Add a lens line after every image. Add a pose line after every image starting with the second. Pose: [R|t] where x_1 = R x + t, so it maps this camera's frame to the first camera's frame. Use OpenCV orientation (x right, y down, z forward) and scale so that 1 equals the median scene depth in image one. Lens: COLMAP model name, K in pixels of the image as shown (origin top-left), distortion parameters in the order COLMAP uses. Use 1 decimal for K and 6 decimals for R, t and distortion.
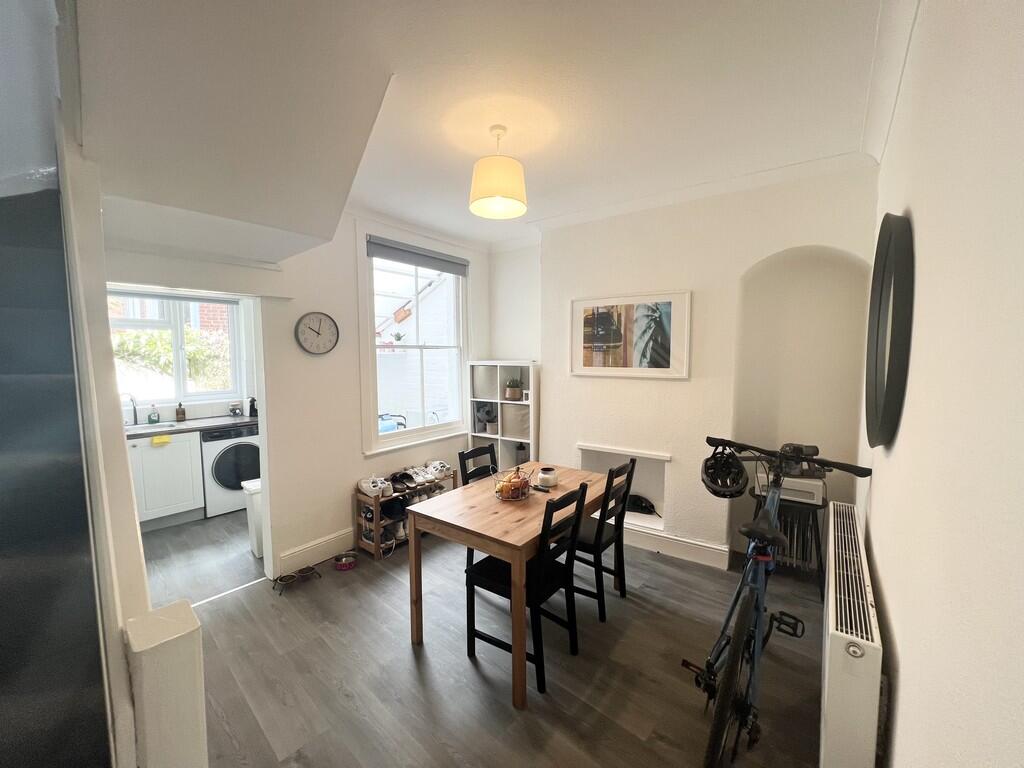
lens RADIAL K [[413.1, 0, 508.9], [0, 413.1, 385.3], [0, 0, 1]] dist [0.000569, -0.000111]
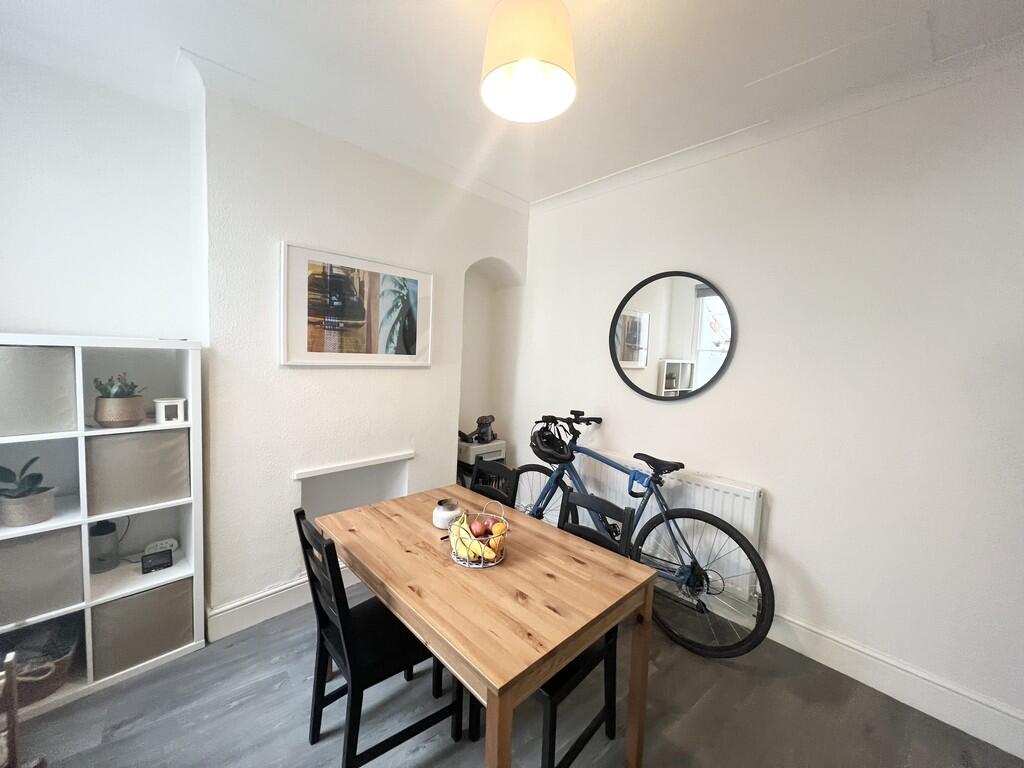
lens RADIAL K [[413.1, 0, 512.0], [0, 413.1, 383.2], [0, 0, 1]] dist [0.000569, -0.000111]
pose [[0.146271, -0.067501, 0.986939, -0.428573], [0.032540, 0.997458, 0.063397, -0.027723], [-0.988709, 0.022842, 0.148096, 0.606313]]
